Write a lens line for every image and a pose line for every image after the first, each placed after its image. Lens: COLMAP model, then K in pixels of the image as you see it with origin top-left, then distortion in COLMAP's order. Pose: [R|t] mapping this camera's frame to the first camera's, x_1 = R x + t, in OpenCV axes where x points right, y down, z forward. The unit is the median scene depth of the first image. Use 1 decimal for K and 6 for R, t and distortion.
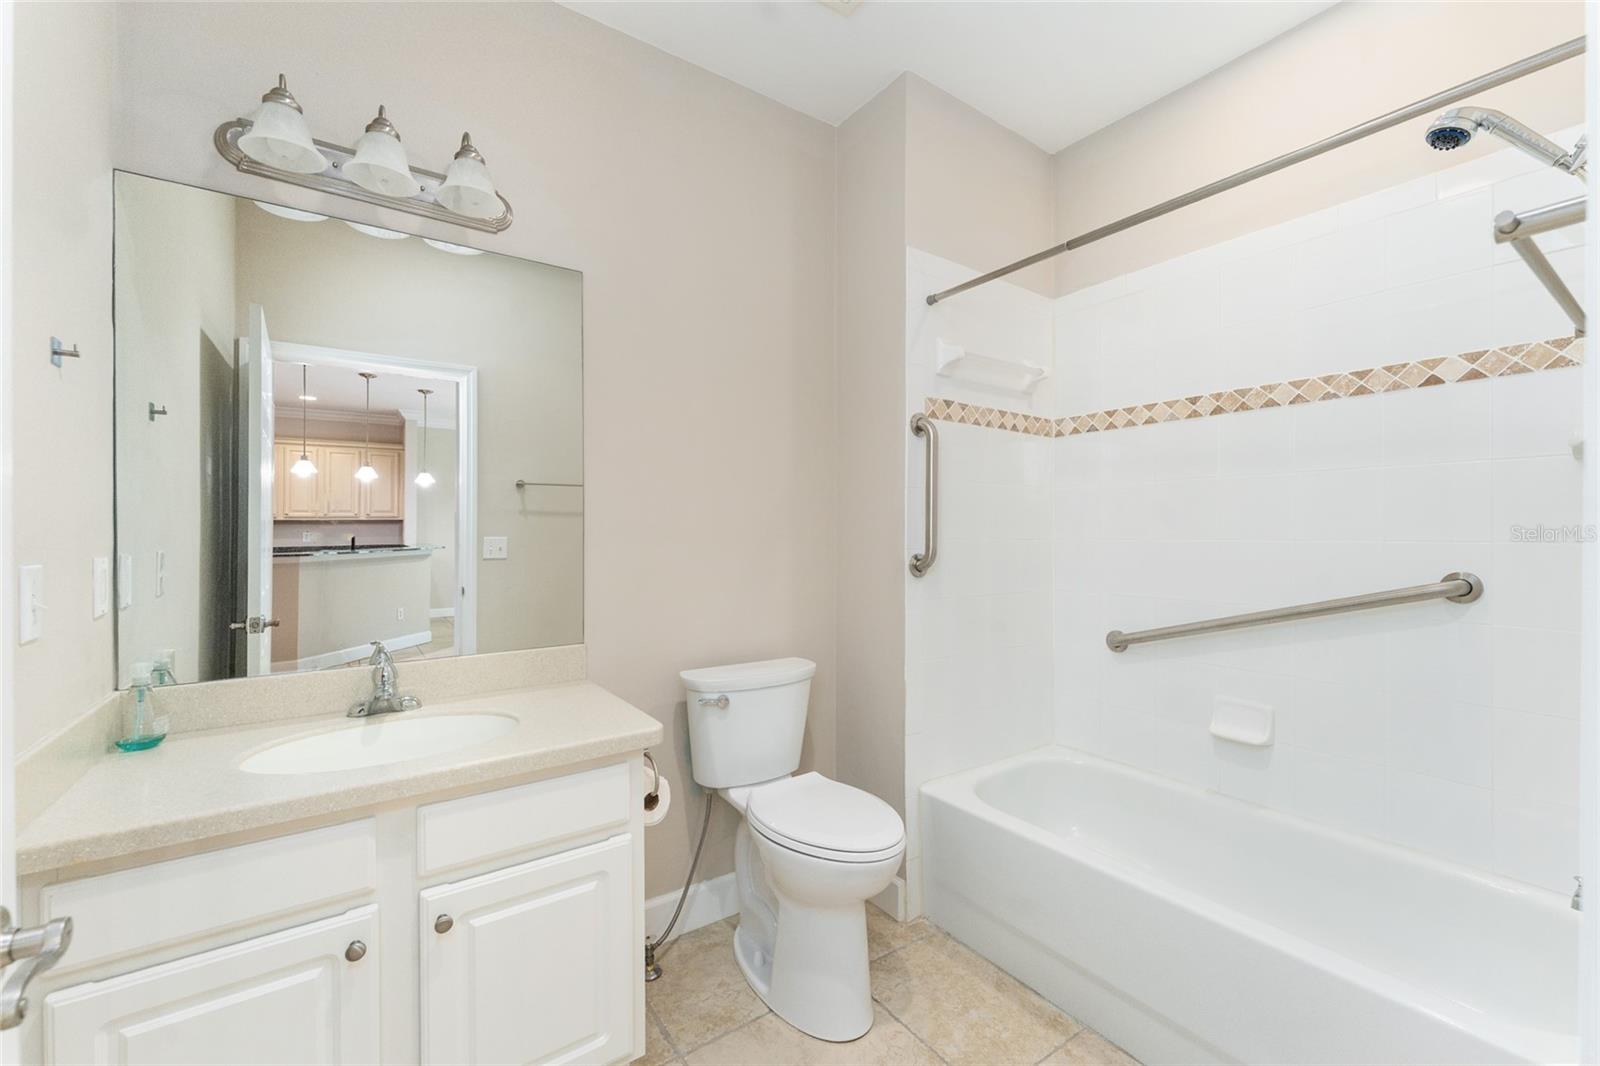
lens RADIAL K [[648.7, 0, 804.7], [0, 648.7, 532.8], [0, 0, 1]] dist [0.000318, 0.000105]
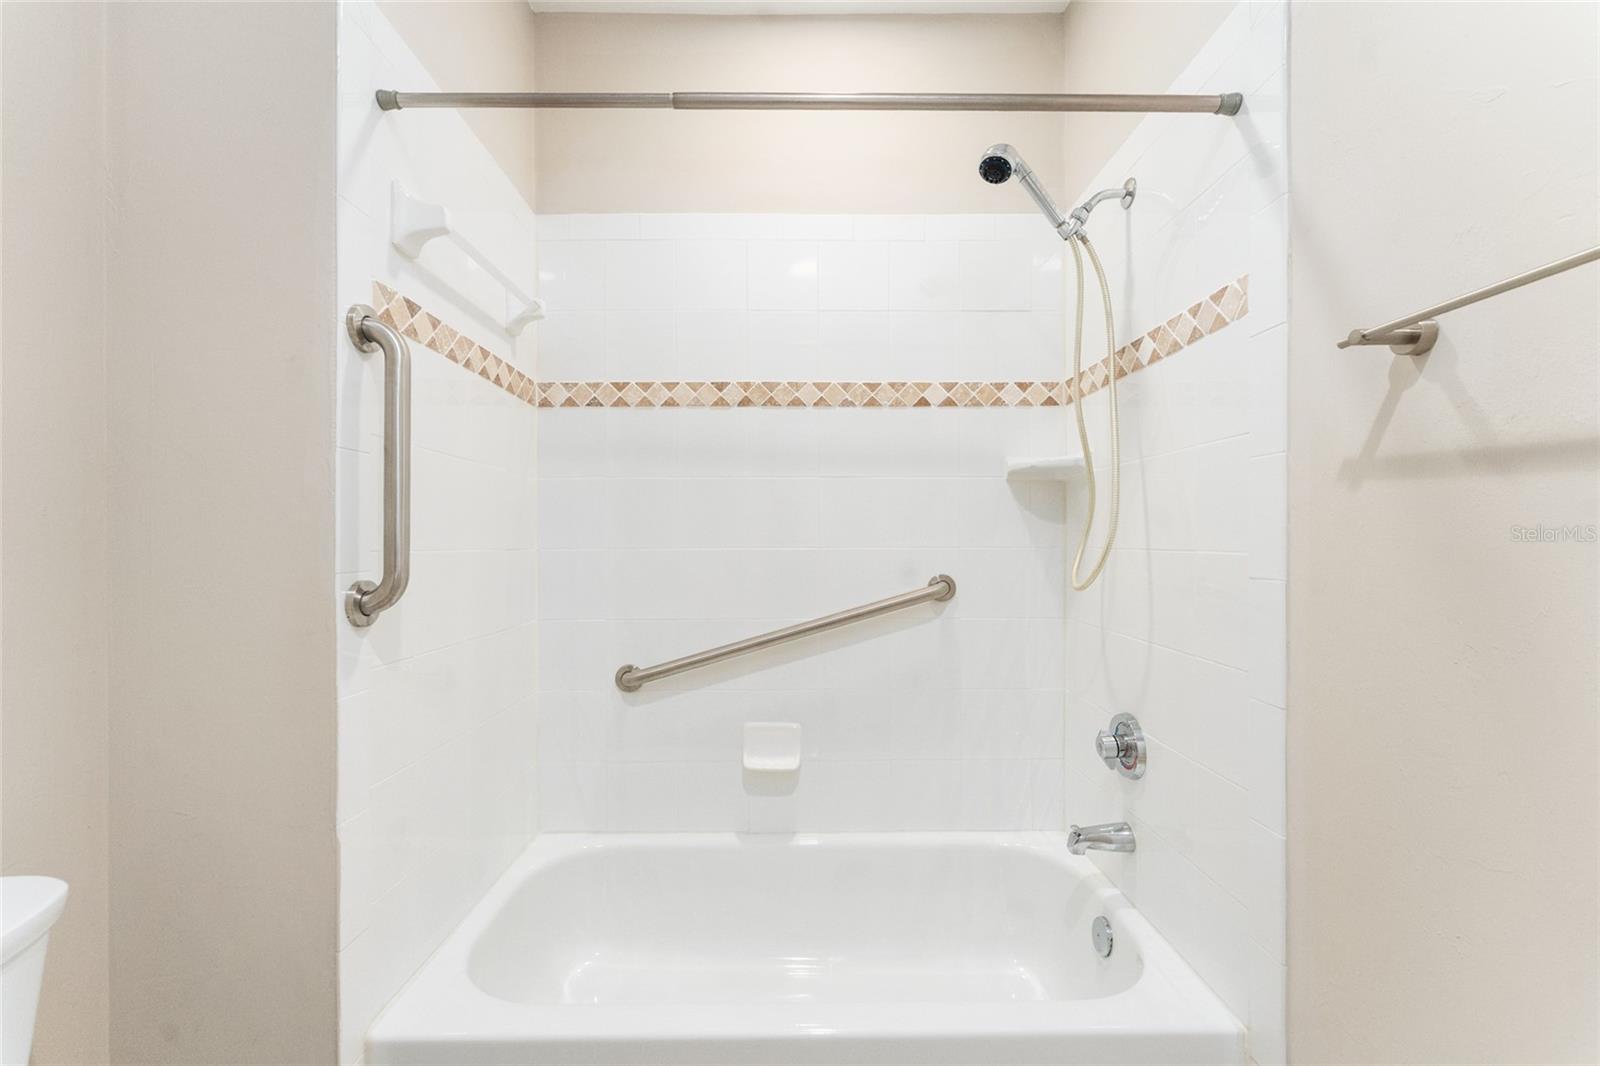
lens RADIAL K [[648.7, 0, 786.8], [0, 648.7, 544.5], [0, 0, 1]] dist [0.000318, 0.000105]
pose [[0.567147, -0.002657, 0.823612, -0.057624], [0.002623, 0.999996, 0.001420, 0.004026], [-0.823612, 0.001355, 0.567152, 0.446460]]
